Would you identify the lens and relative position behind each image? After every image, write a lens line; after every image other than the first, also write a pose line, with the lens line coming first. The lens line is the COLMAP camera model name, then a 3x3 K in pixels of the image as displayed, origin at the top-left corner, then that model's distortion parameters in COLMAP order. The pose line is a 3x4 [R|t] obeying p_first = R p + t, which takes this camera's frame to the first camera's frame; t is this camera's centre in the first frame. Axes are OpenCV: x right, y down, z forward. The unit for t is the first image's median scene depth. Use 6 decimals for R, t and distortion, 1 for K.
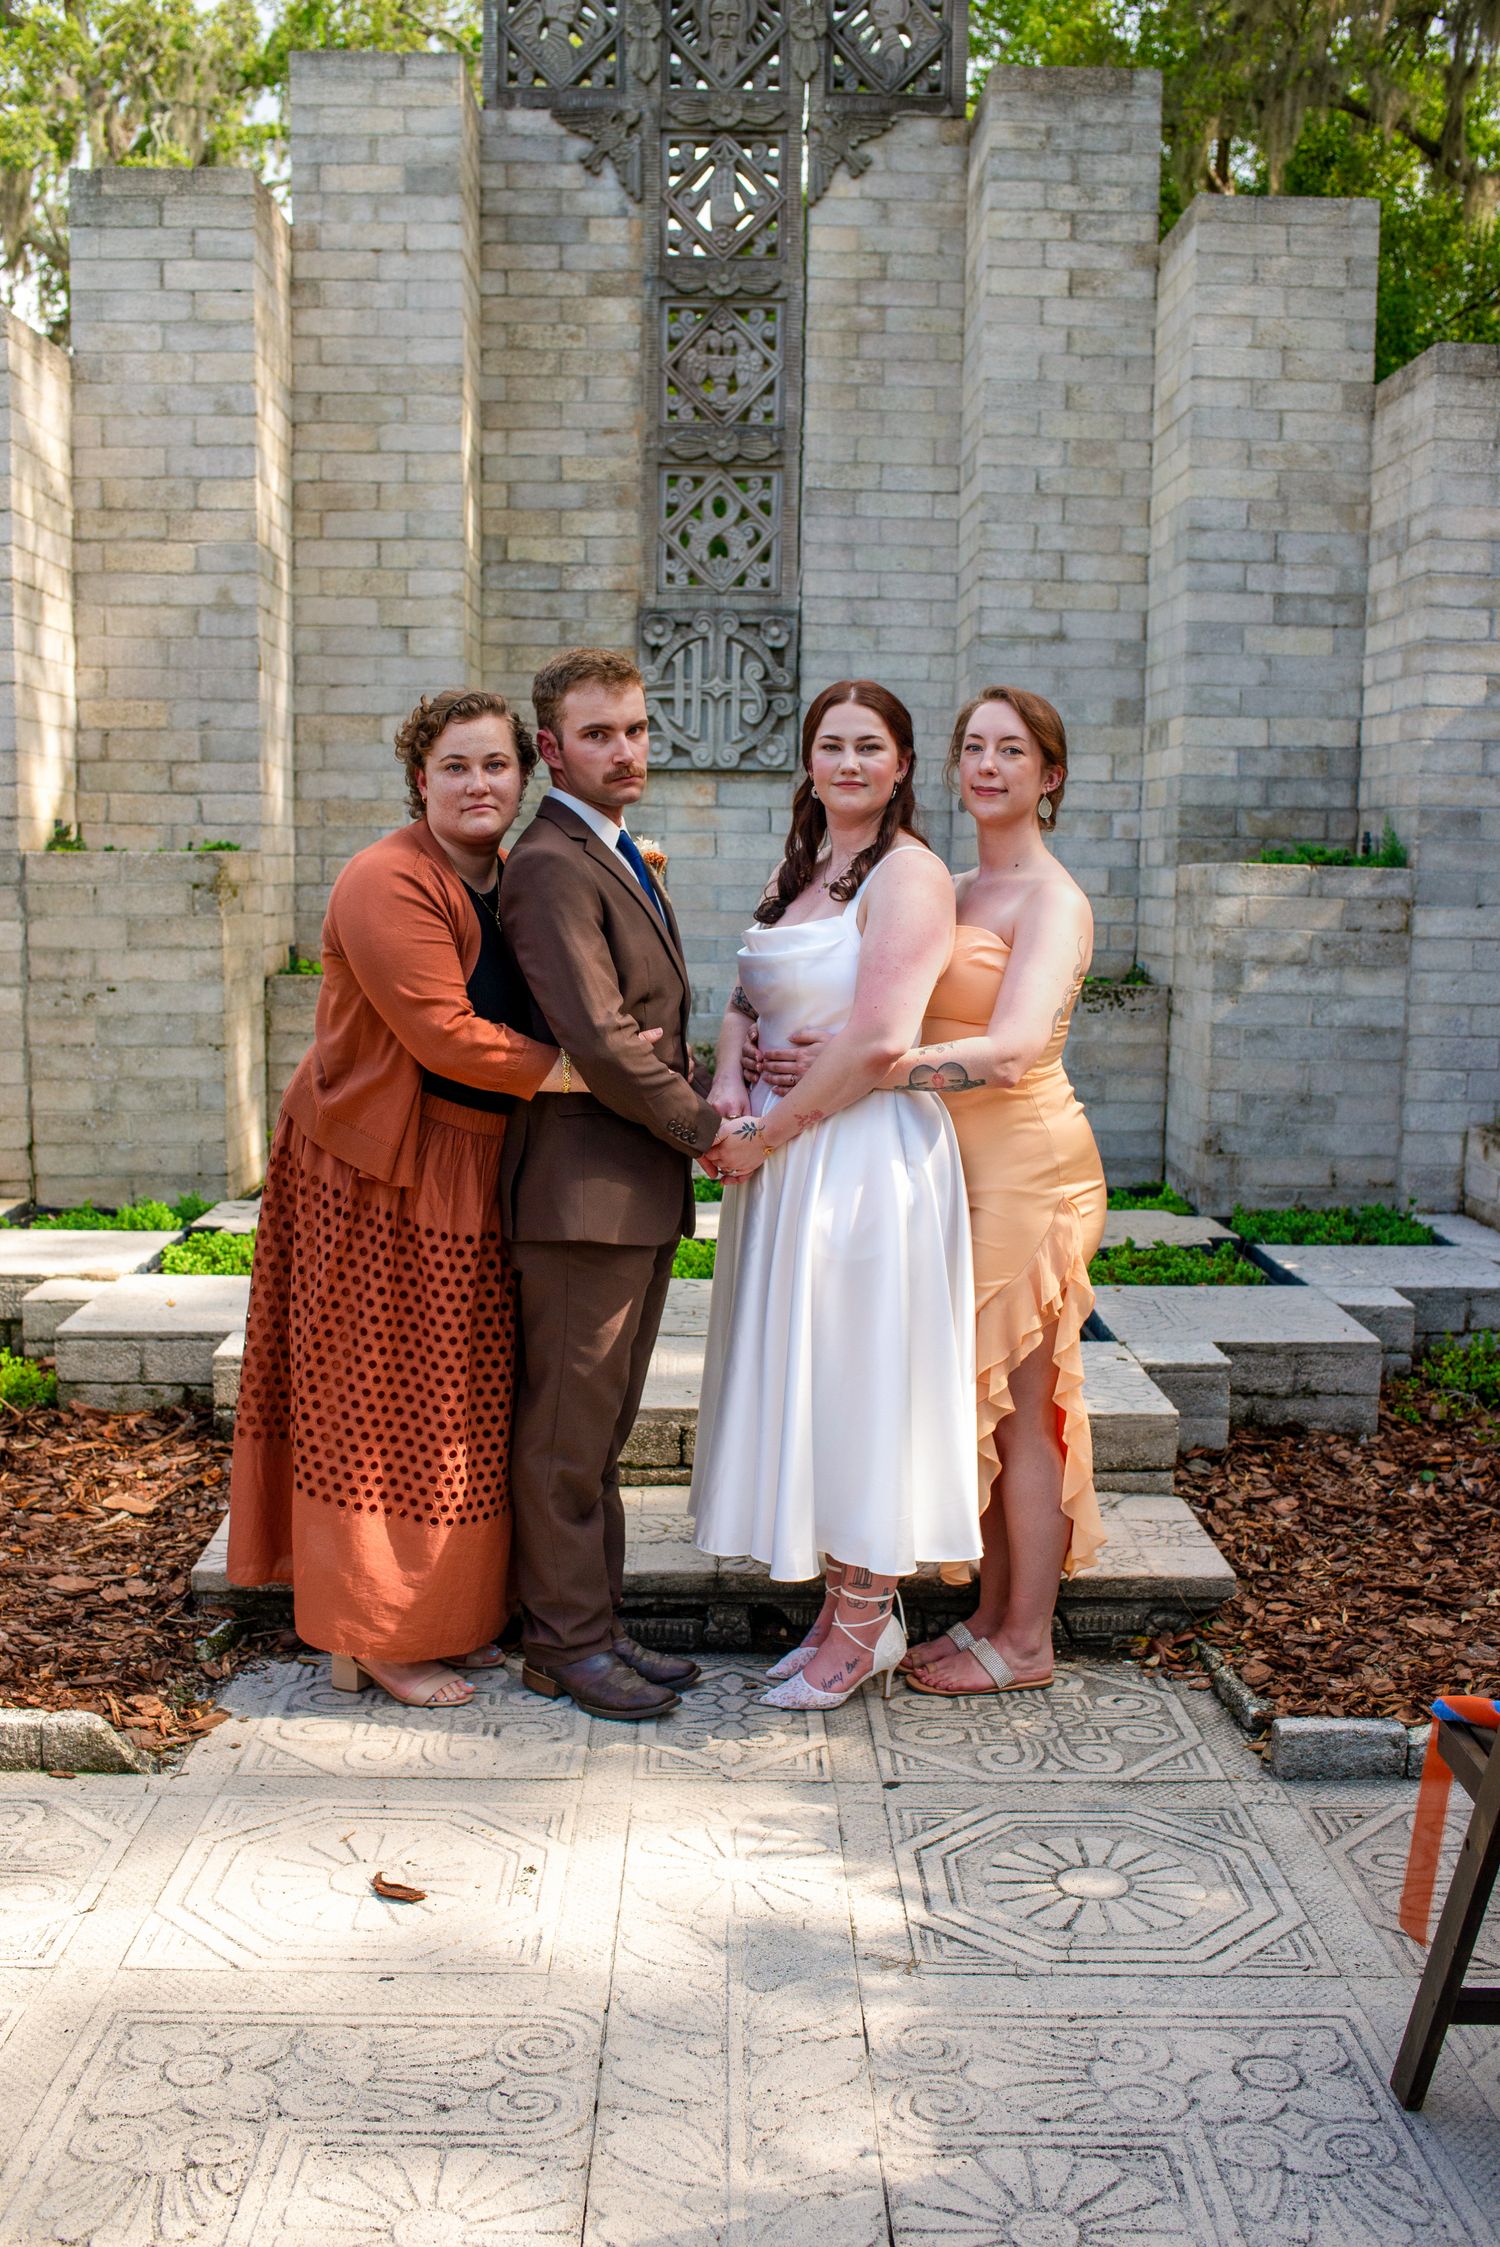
lens RADIAL K [[2166.8, 0, 745.2], [0, 2166.8, 1123.2], [0, 0, 1]] dist [-0.101728, 0.098925]
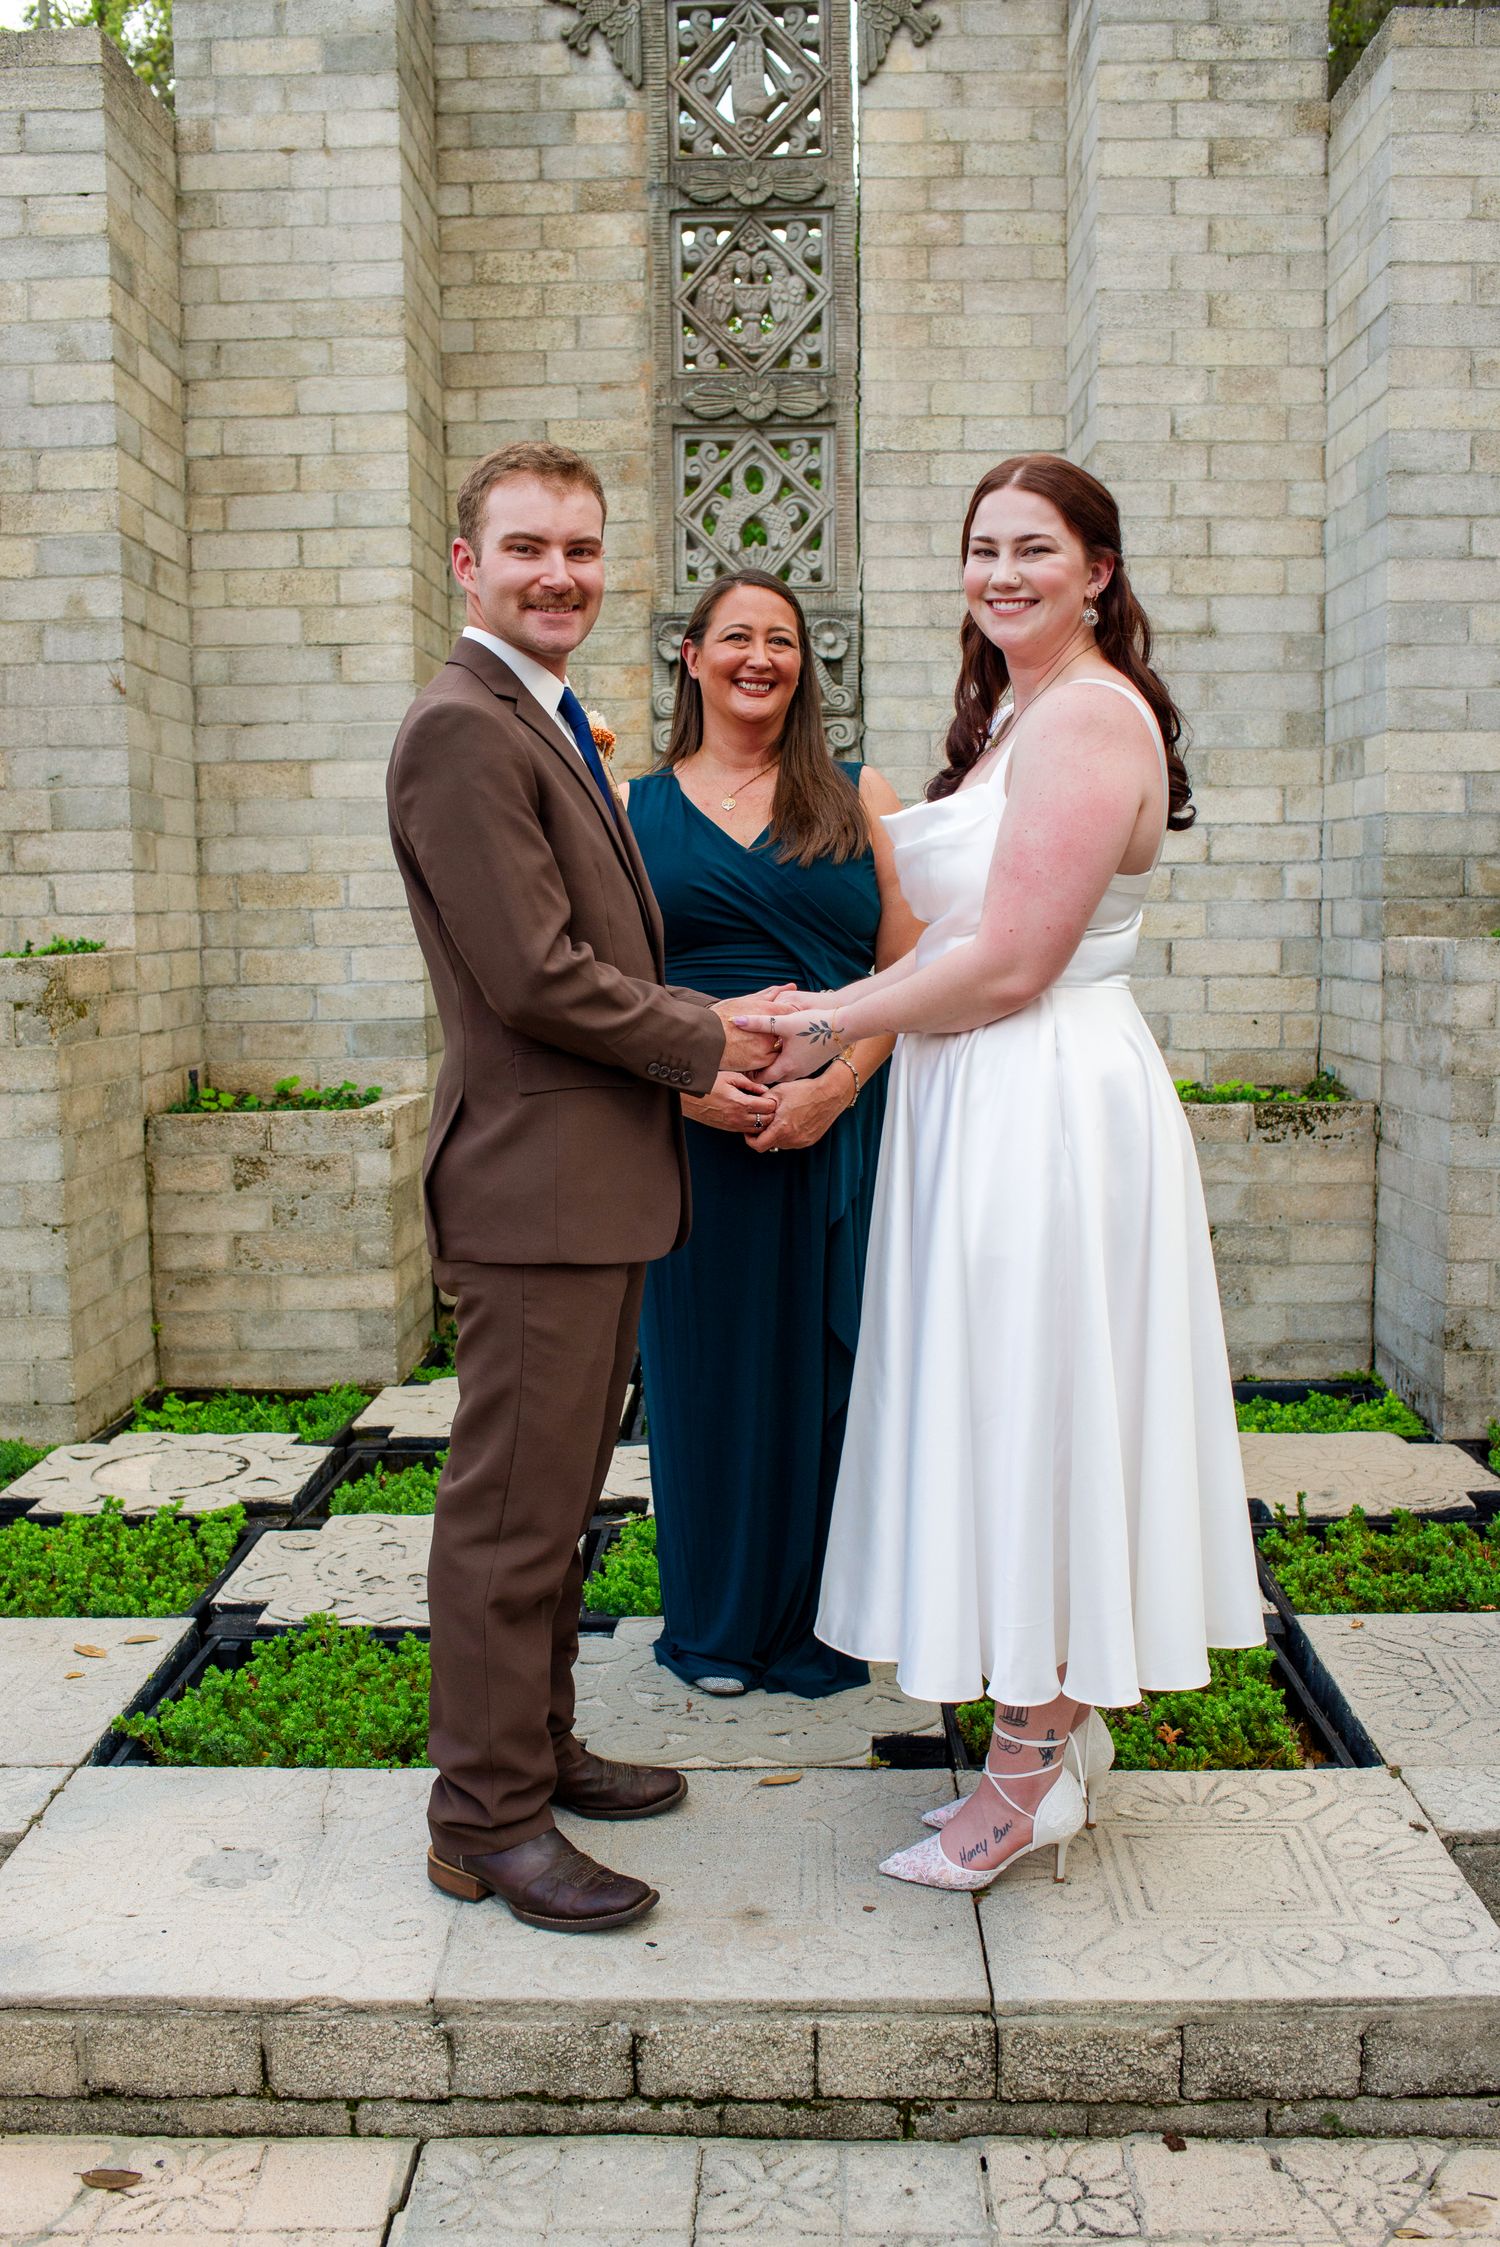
lens RADIAL K [[2166.8, 0, 745.2], [0, 2166.8, 1123.2], [0, 0, 1]] dist [-0.101728, 0.098925]
pose [[0.998771, -0.021026, -0.044890, 0.015084], [0.020219, 0.999627, -0.018372, -0.043170], [0.045259, 0.017441, 0.998823, 0.241294]]
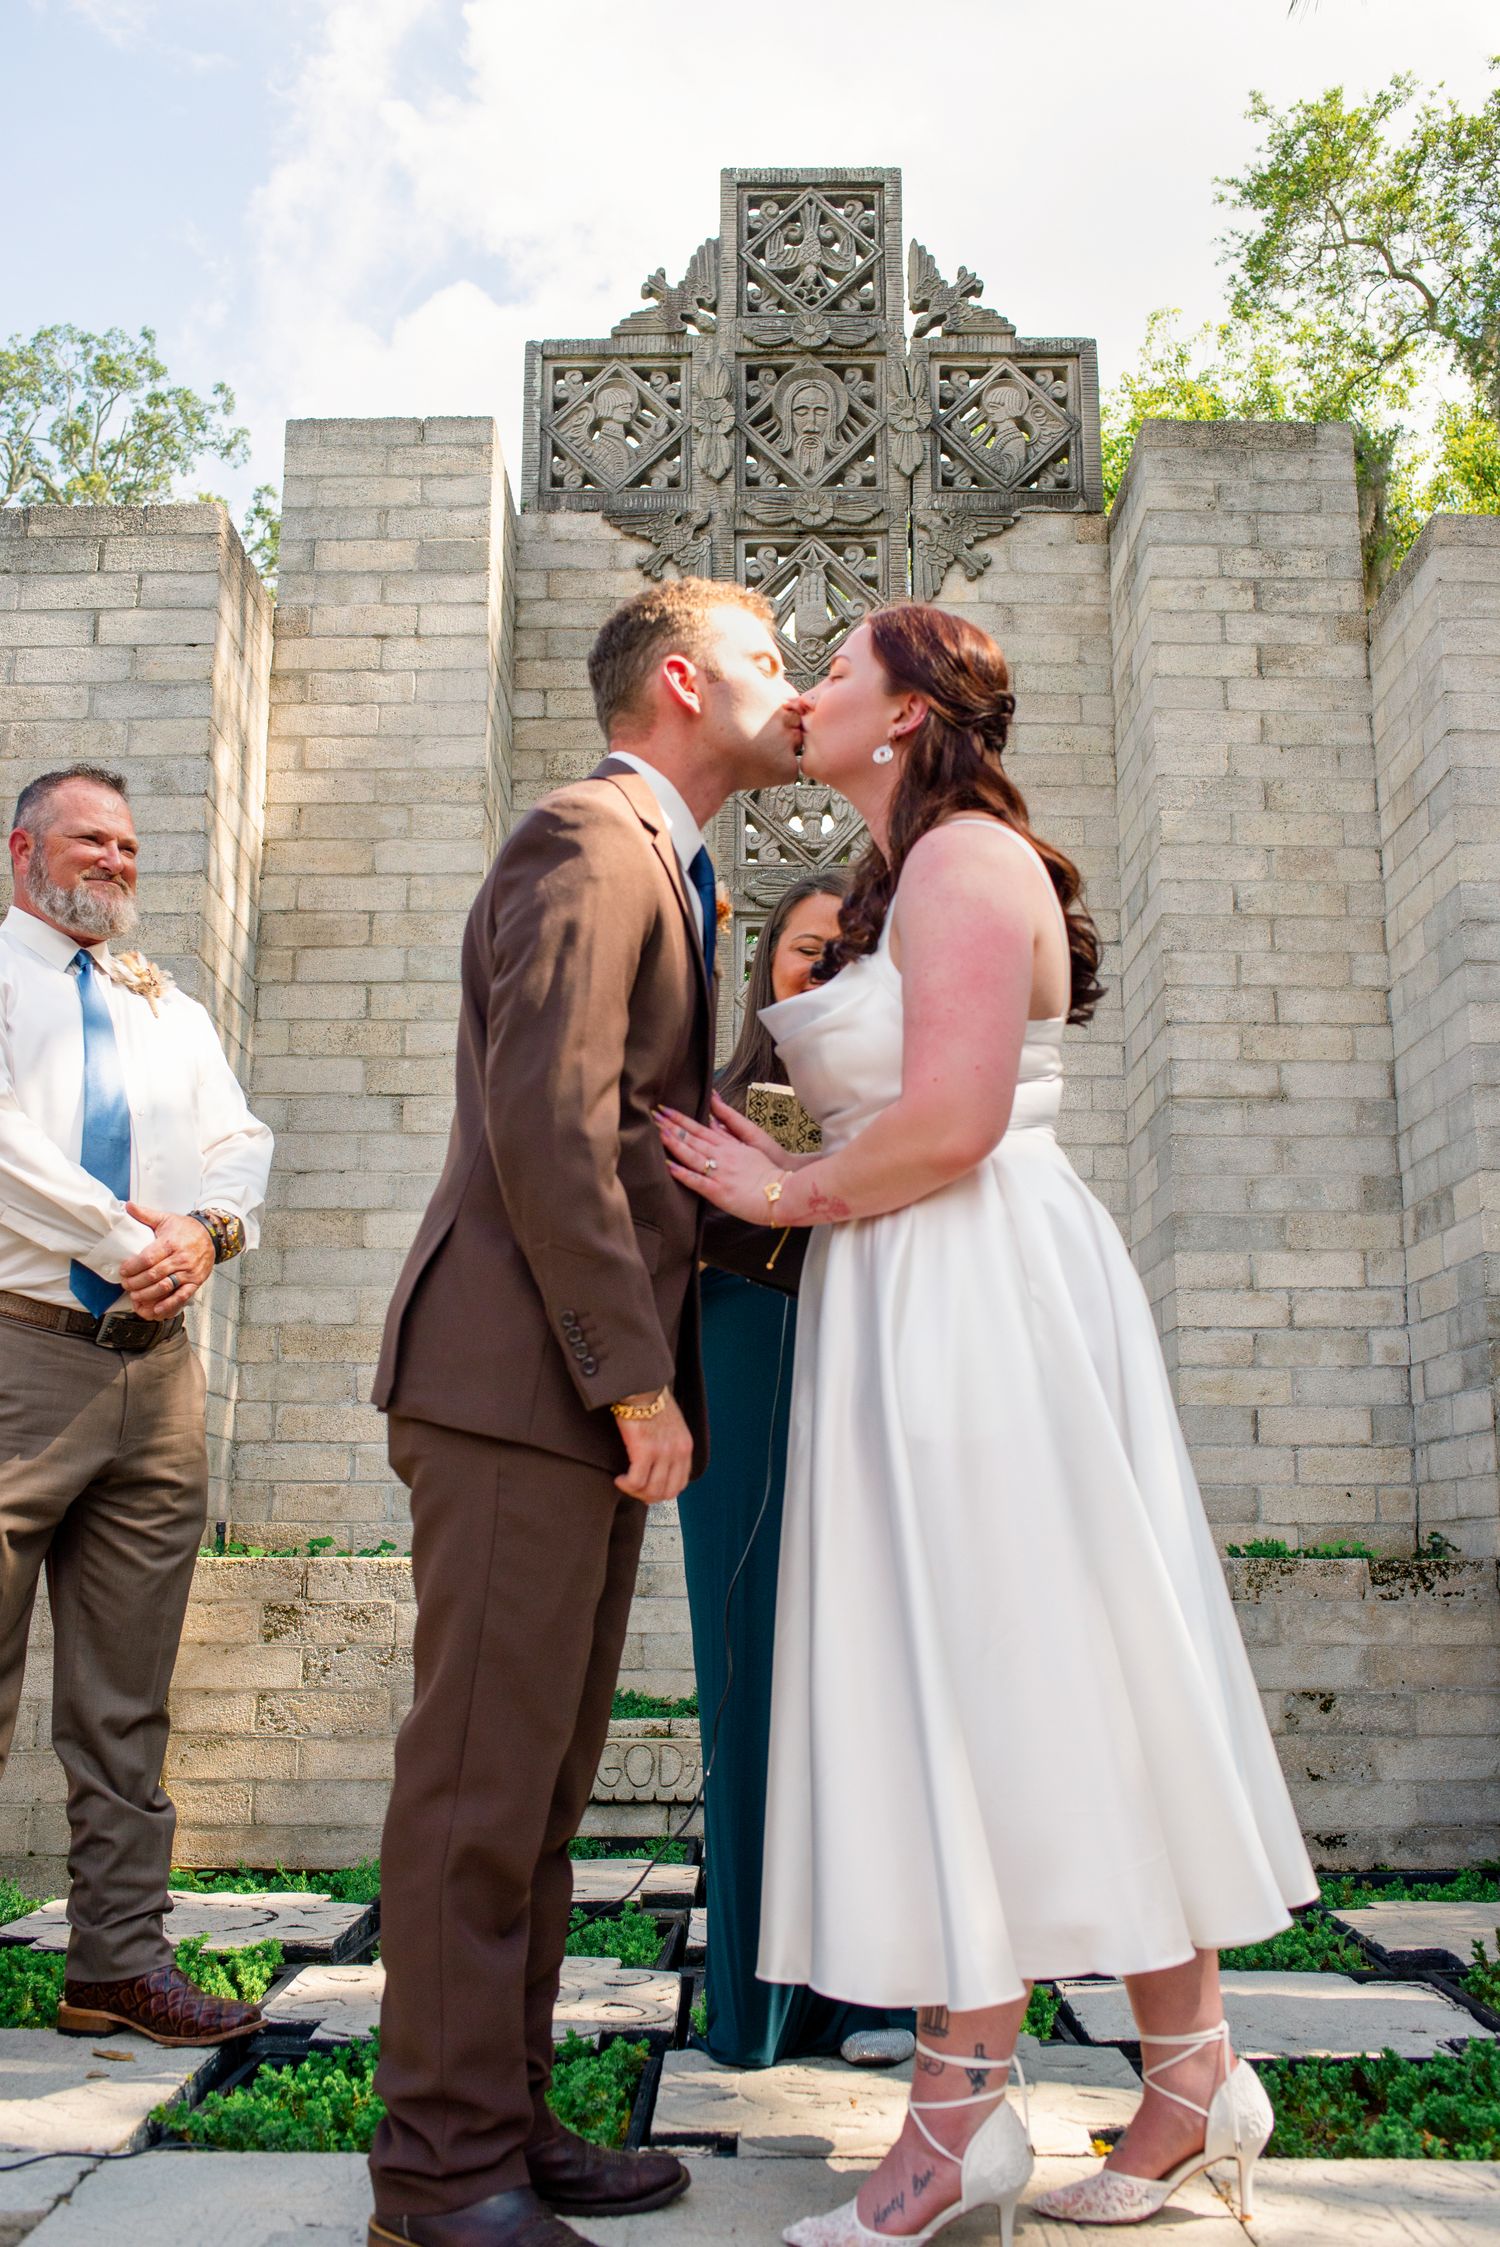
lens RADIAL K [[2166.8, 0, 745.2], [0, 2166.8, 1123.2], [0, 0, 1]] dist [-0.101728, 0.098925]
pose [[0.999698, -0.014974, -0.019476, -0.022826], [0.007949, 0.947296, -0.320260, 0.018639], [0.023245, 0.320009, 0.947129, 0.282480]]
